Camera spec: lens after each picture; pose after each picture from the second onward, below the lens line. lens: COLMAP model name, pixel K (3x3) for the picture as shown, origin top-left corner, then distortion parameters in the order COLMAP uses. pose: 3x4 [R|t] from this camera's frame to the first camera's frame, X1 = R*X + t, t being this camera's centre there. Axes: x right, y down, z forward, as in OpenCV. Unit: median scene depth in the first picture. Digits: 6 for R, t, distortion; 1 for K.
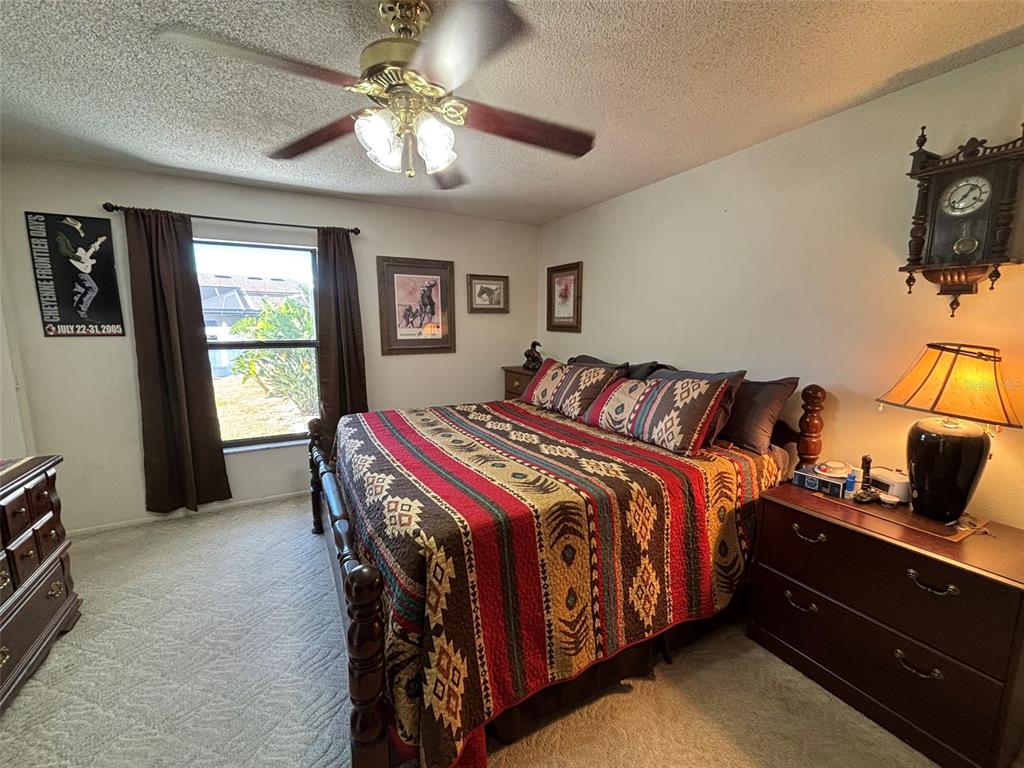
lens RADIAL K [[412.4, 0, 514.4], [0, 412.4, 388.8], [0, 0, 1]] dist [0.000055, 0.000028]
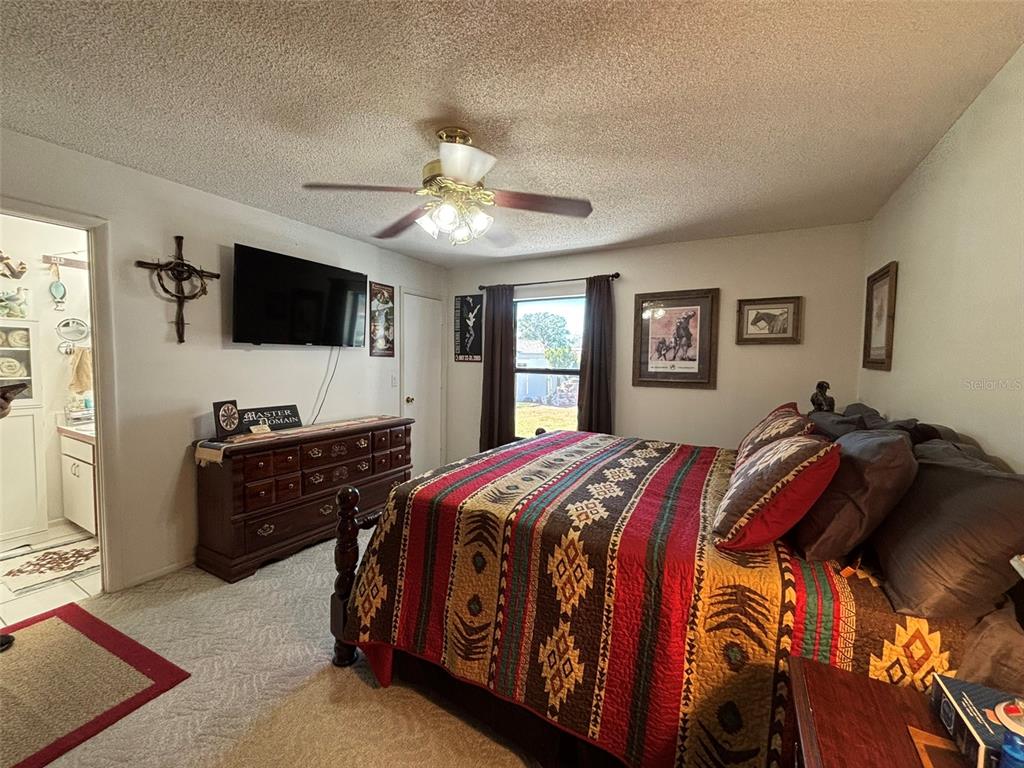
lens RADIAL K [[412.4, 0, 512.5], [0, 412.4, 390.0], [0, 0, 1]] dist [0.000055, 0.000028]
pose [[0.523051, 0.069514, -0.849462, 0.576043], [-0.148489, 0.988858, -0.010510, -0.018326], [0.839267, 0.131632, 0.527545, 0.254420]]
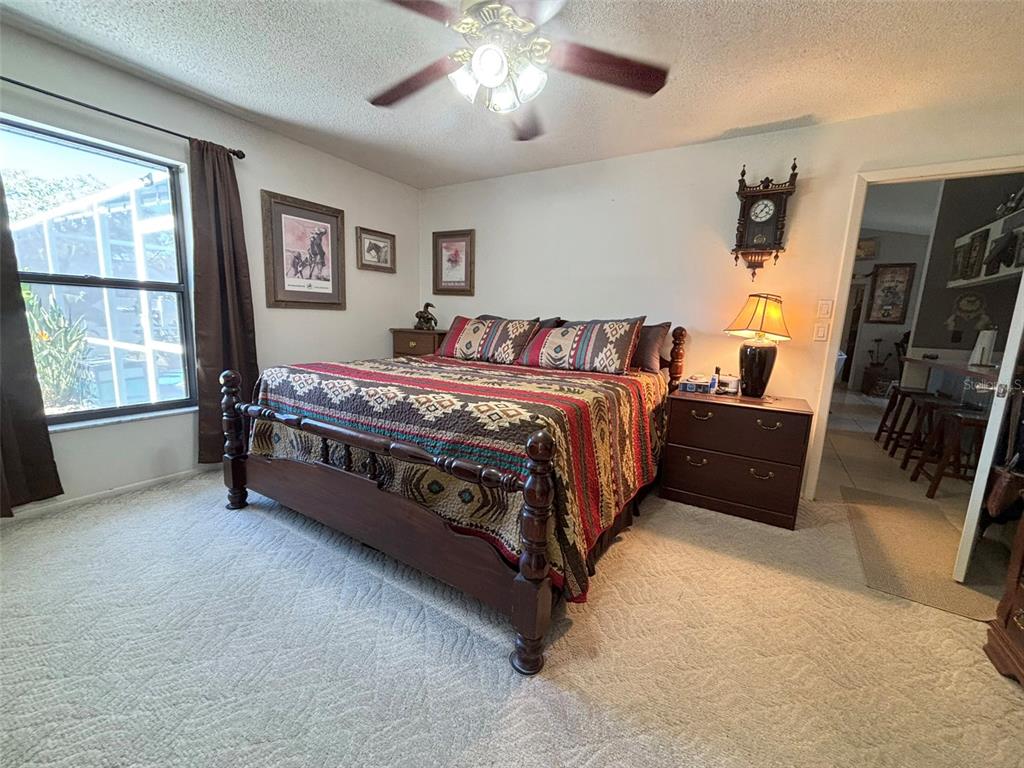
lens RADIAL K [[412.4, 0, 518.2], [0, 412.4, 387.3], [0, 0, 1]] dist [0.000055, 0.000028]
pose [[0.867648, -0.051844, 0.494469, -0.415302], [0.040249, 0.998608, 0.034076, 0.105565], [-0.495548, -0.009664, 0.868527, -0.007742]]
